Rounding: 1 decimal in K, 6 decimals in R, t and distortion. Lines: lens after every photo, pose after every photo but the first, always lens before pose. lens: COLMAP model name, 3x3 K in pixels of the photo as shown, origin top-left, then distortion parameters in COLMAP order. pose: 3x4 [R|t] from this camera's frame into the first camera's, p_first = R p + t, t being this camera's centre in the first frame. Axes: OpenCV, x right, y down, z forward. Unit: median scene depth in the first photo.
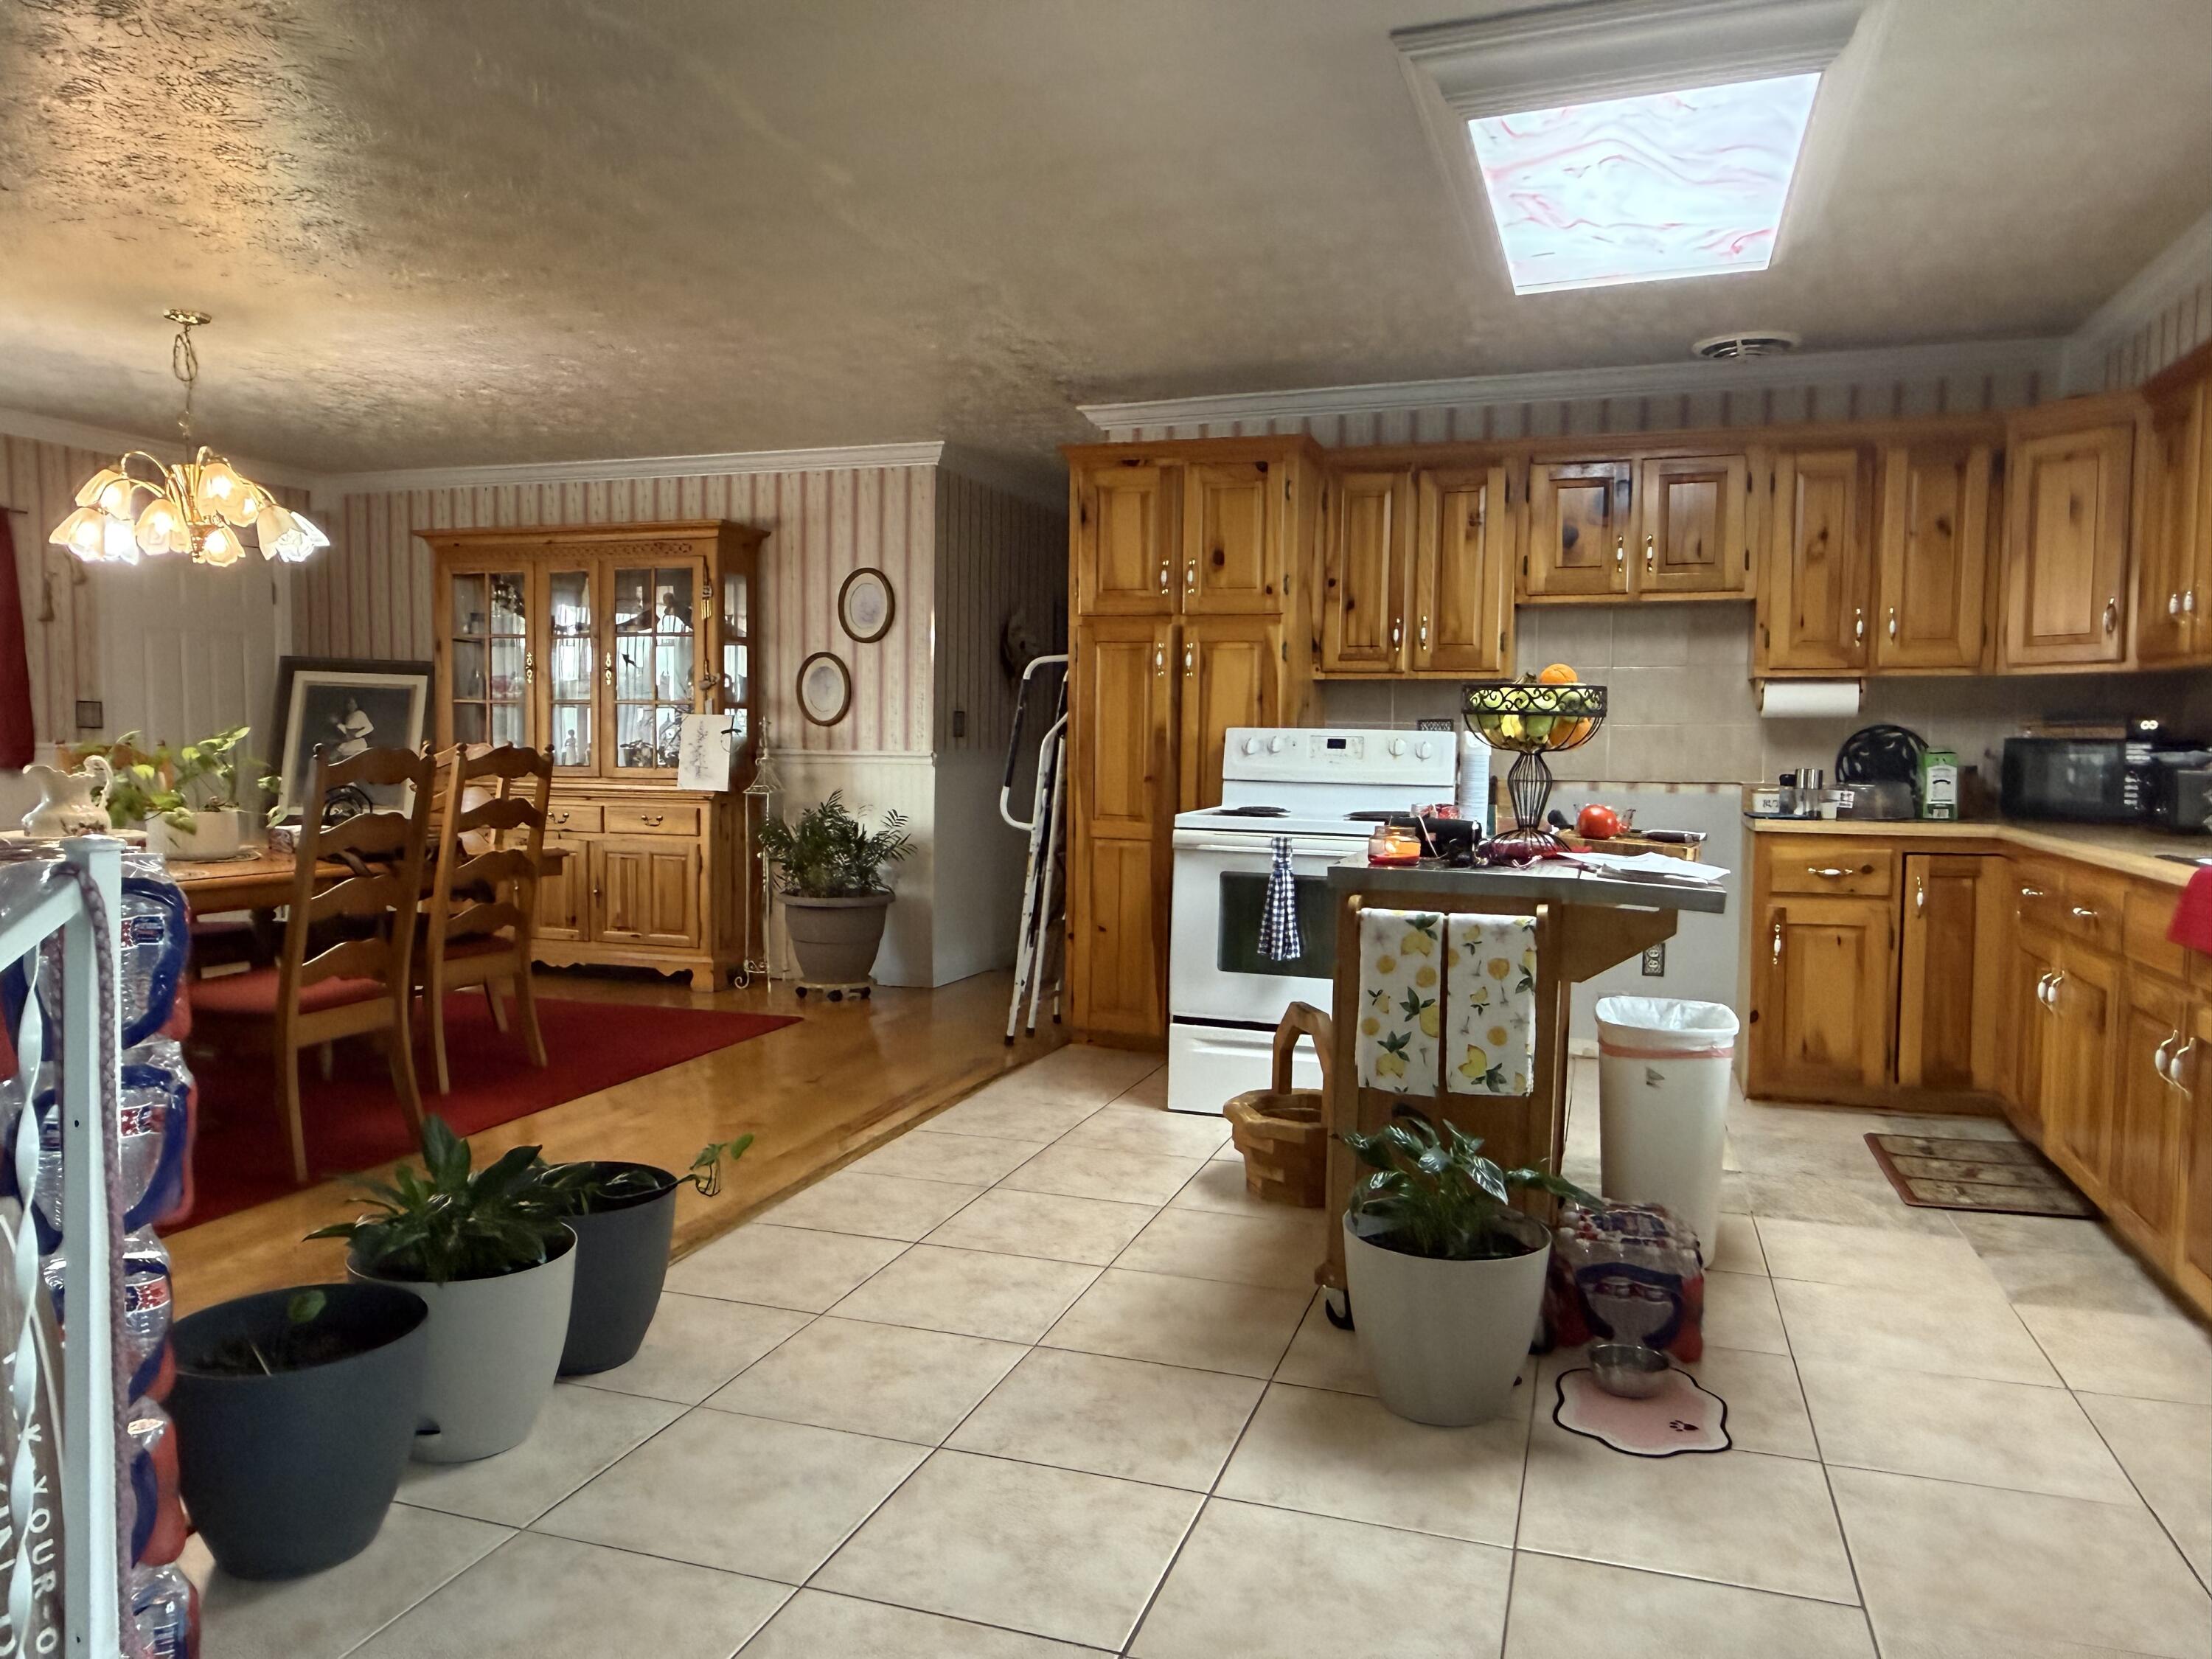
lens RADIAL K [[1584.2, 0, 1106.0], [0, 1584.2, 829.5], [0, 0, 1]] dist [-0.000887, 0.007788]
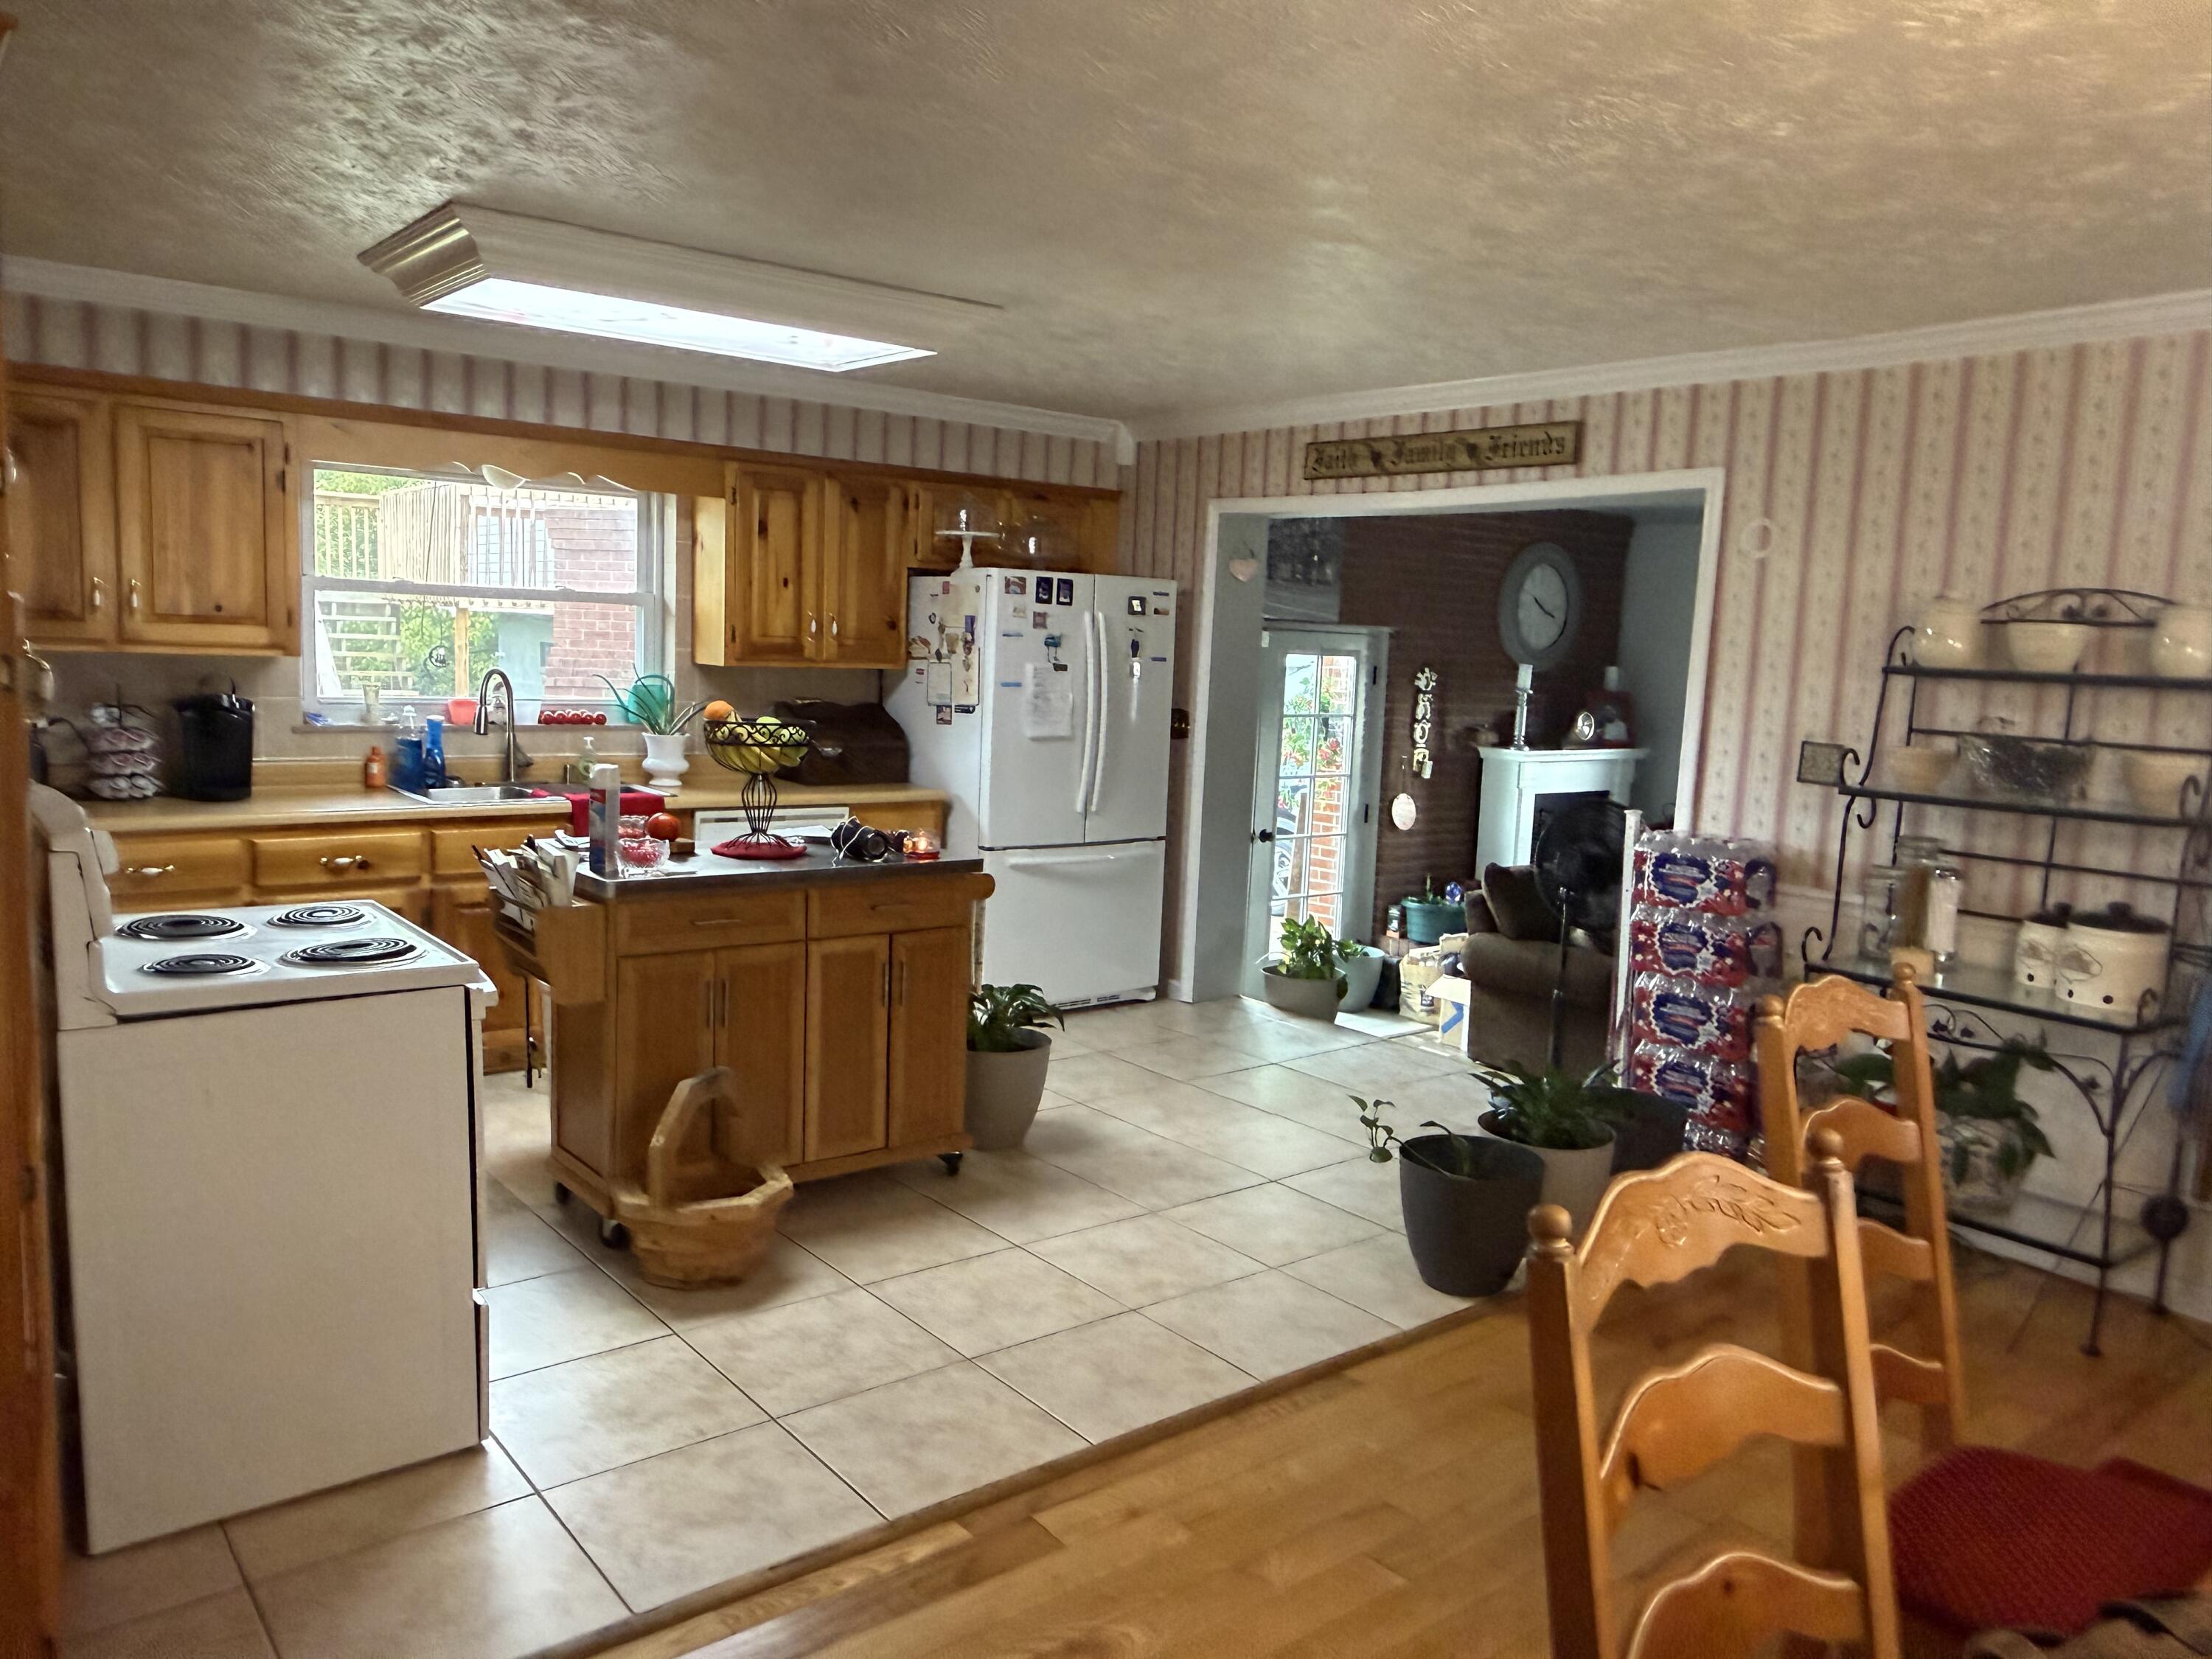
lens RADIAL K [[1584.2, 0, 1106.0], [0, 1584.2, 829.5], [0, 0, 1]] dist [-0.000887, 0.007788]
pose [[-0.837097, -0.113694, 0.535109, -0.580581], [-0.019678, 0.983790, 0.178241, -0.211659], [-0.546700, 0.138675, -0.825765, 1.706080]]
